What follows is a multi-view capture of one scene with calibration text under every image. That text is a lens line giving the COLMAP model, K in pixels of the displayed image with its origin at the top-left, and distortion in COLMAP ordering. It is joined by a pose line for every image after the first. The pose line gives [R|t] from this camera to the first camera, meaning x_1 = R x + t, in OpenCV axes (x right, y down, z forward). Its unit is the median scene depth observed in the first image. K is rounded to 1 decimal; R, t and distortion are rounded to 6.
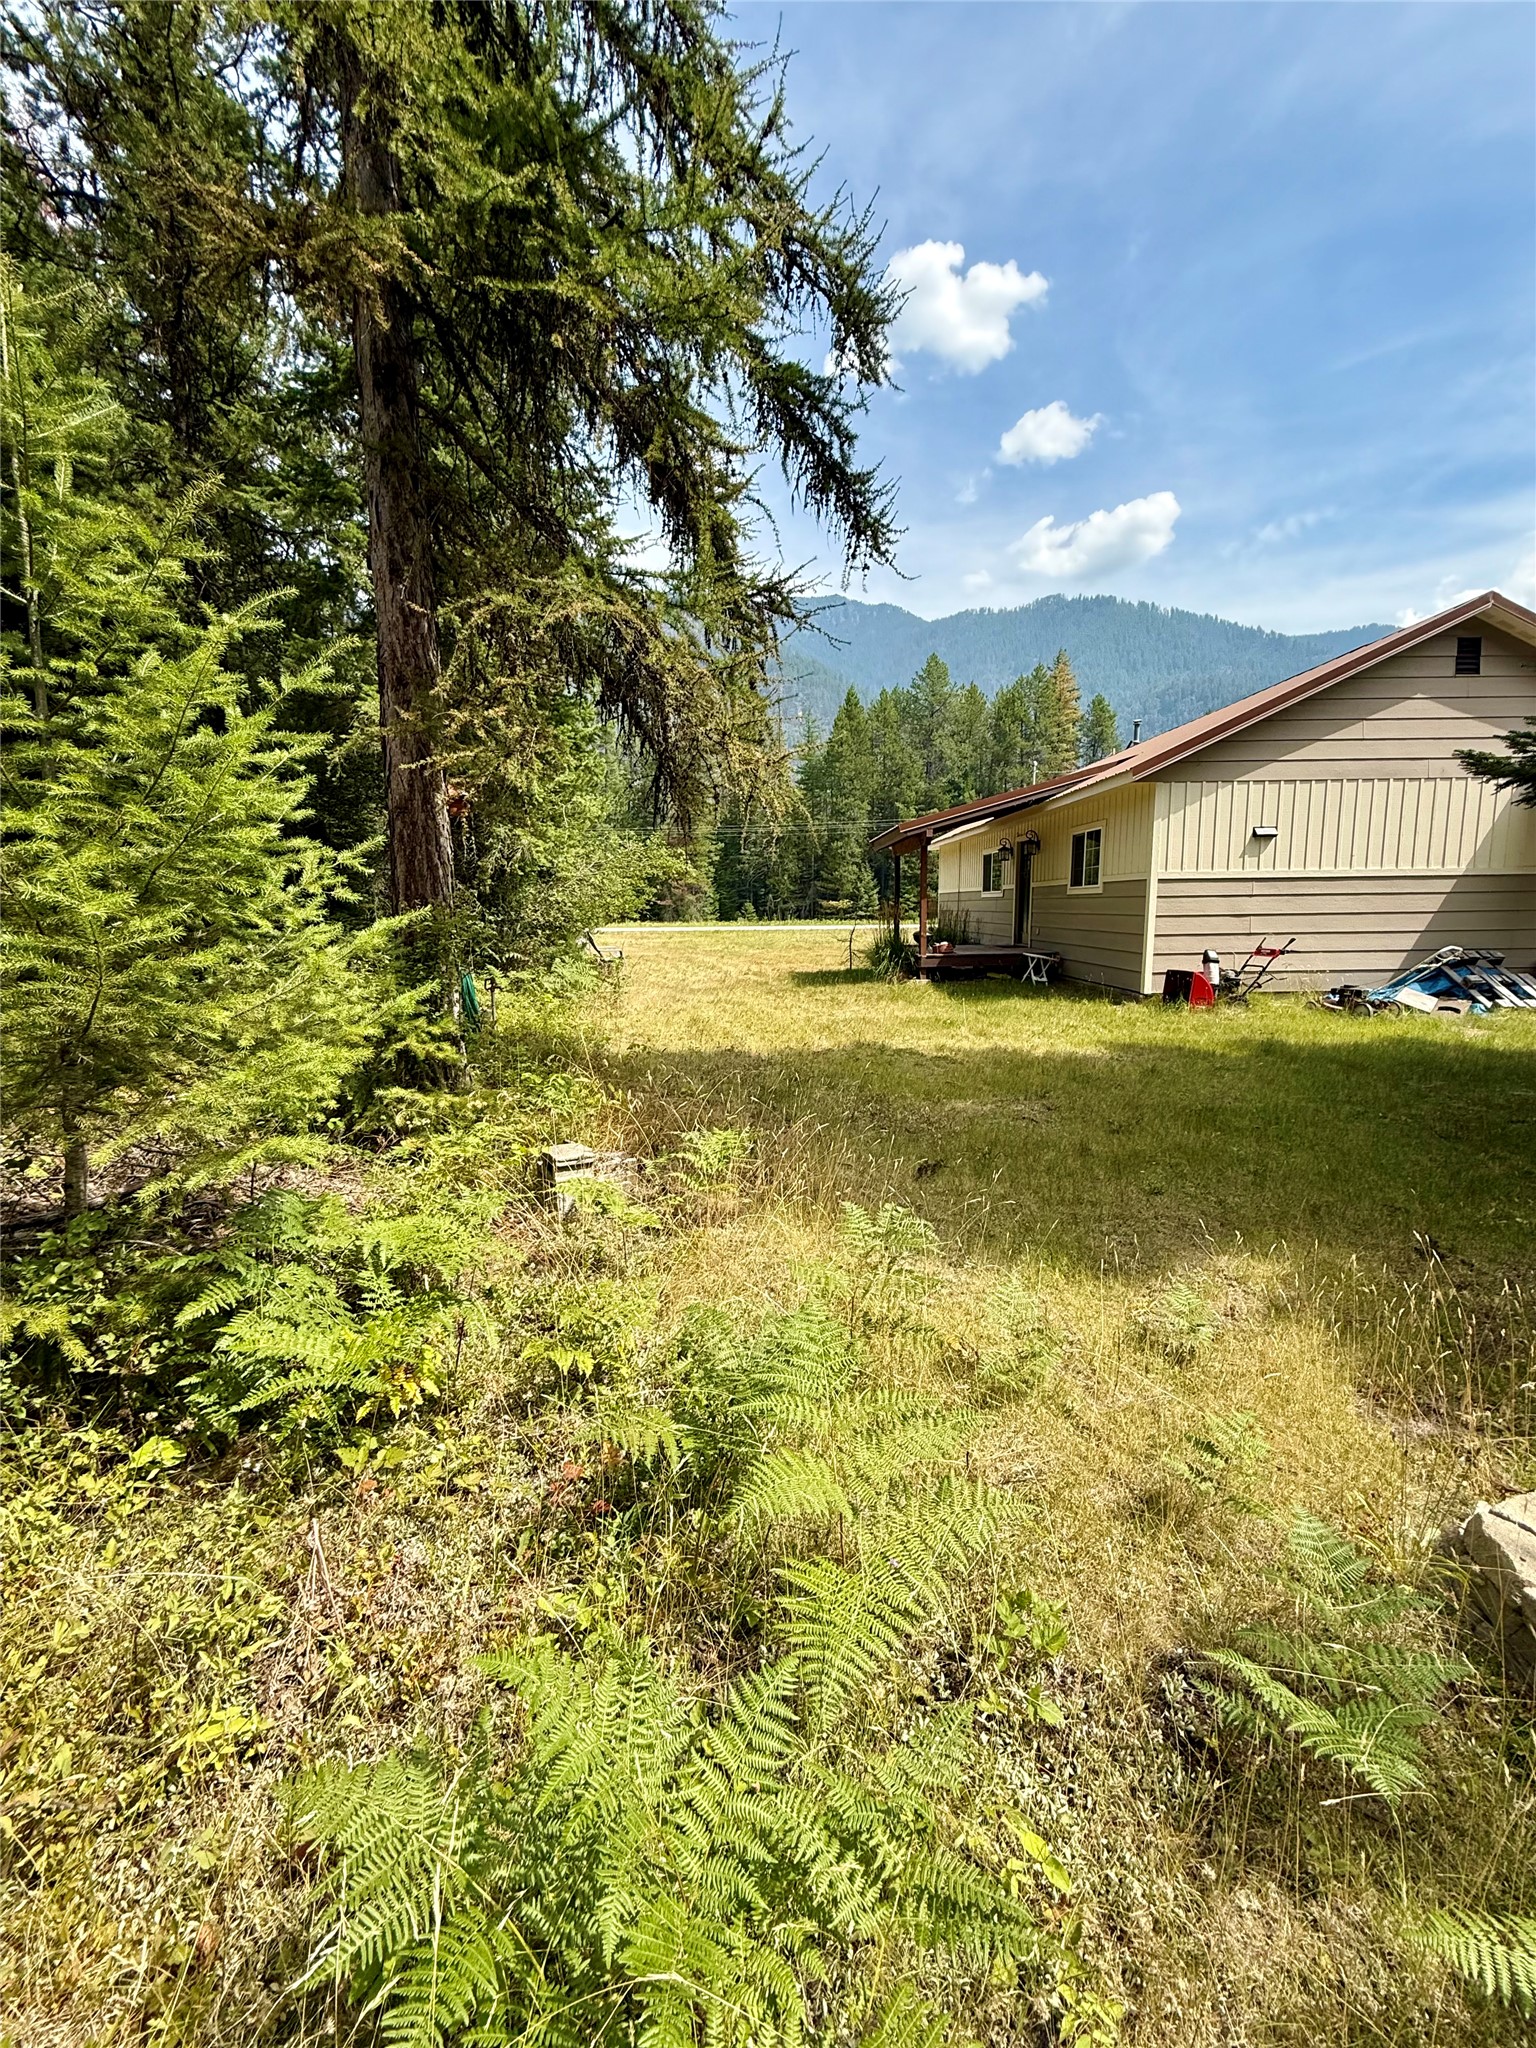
lens RADIAL K [[837.7, 0, 772.6], [0, 837.7, 1025.2], [0, 0, 1]] dist [0.000497, -0.000126]
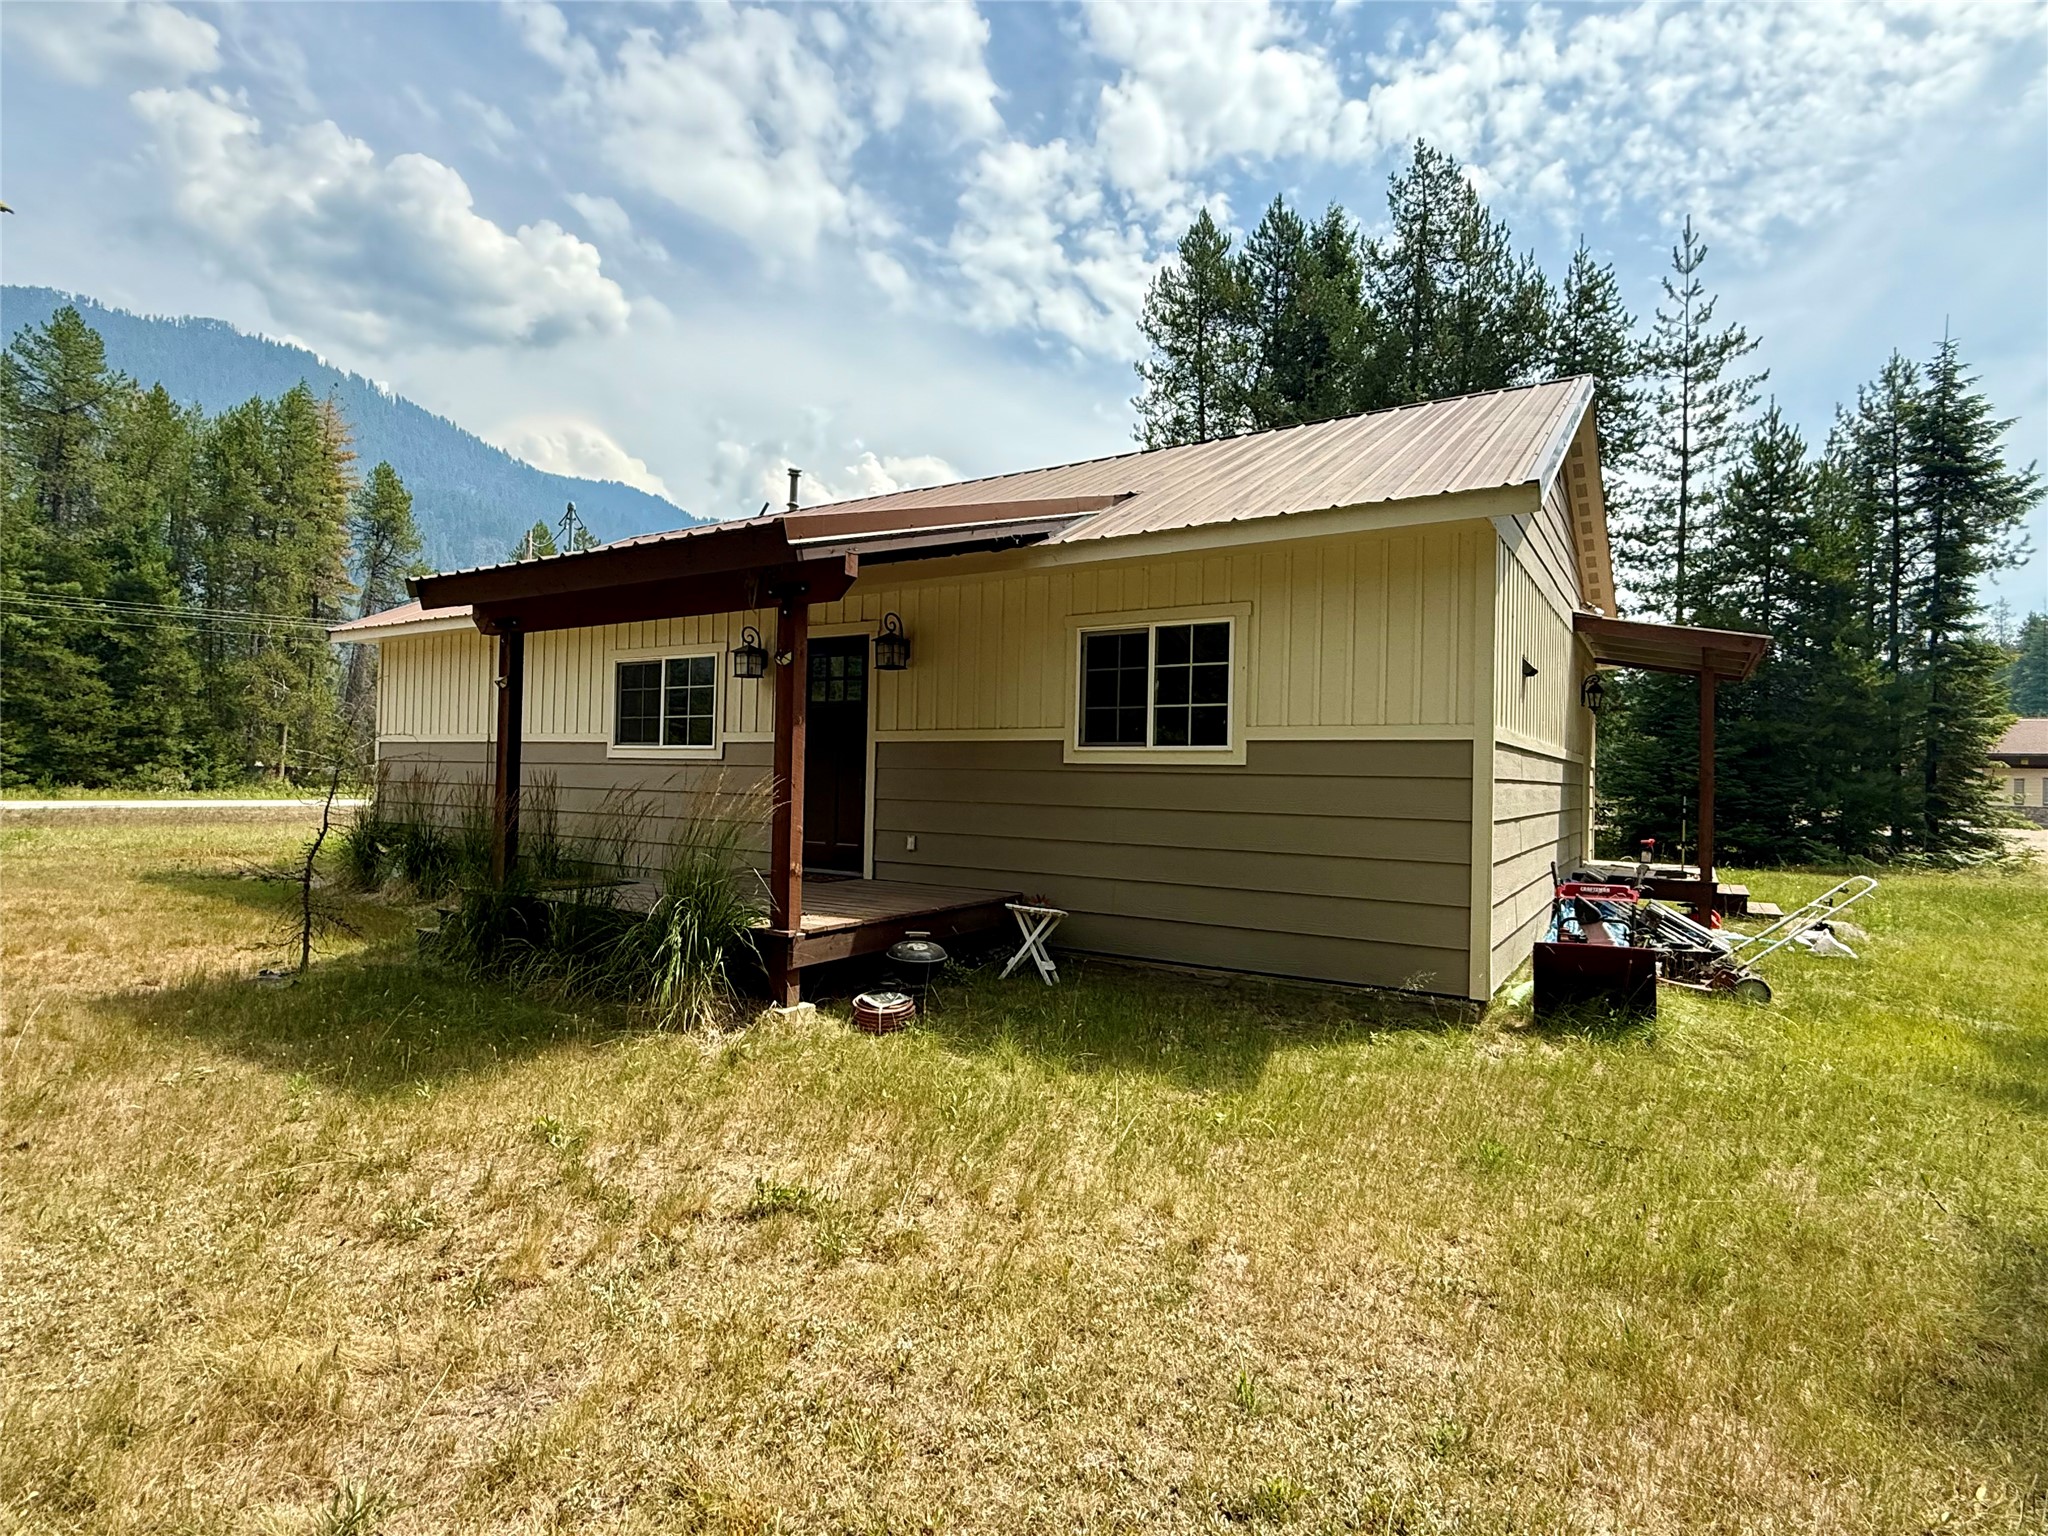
lens RADIAL K [[1038.6, 0, 1016.4], [0, 1038.6, 769.1], [0, 0, 1]] dist [0.007069, 0.001175]
pose [[0.567286, 0.030887, 0.822942, -0.082121], [0.083142, 0.992042, -0.094547, -0.076310], [-0.819313, 0.122057, 0.560204, 0.529154]]
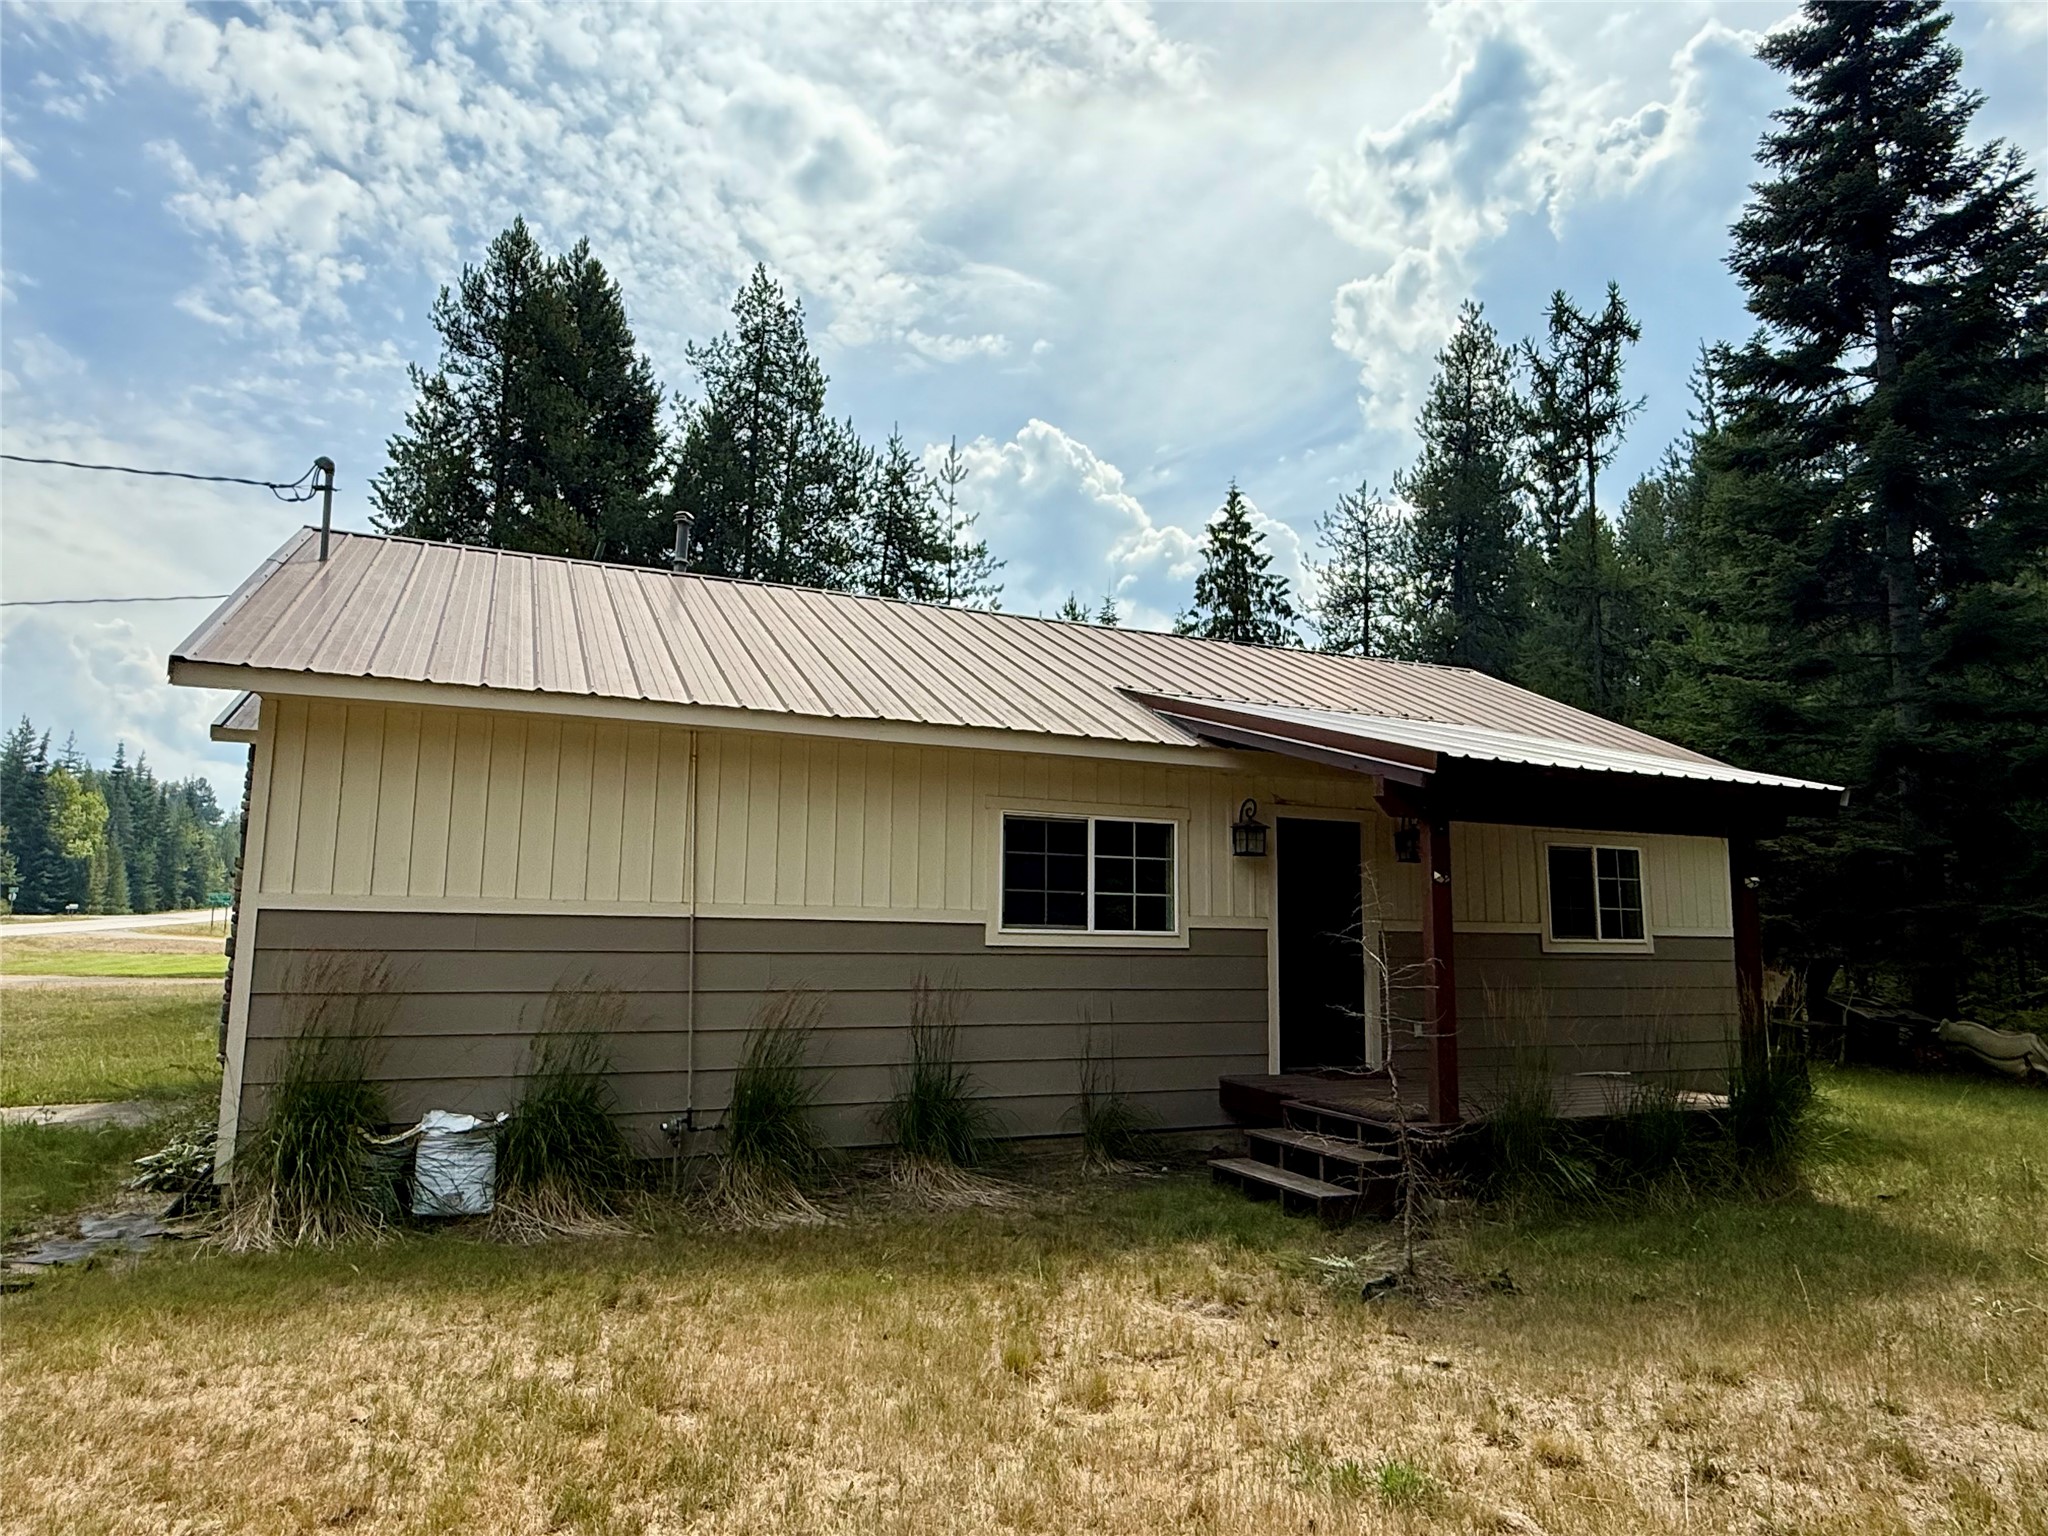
lens RADIAL K [[1229.8, 0, 1025.8], [0, 1229.8, 802.6], [0, 0, 1]] dist [-0.000825, -0.000222]
pose [[-0.358087, 0.101079, 0.928201, -0.202153], [0.111310, 0.991655, -0.065047, -0.174965], [-0.927029, 0.080026, -0.366350, 1.174468]]
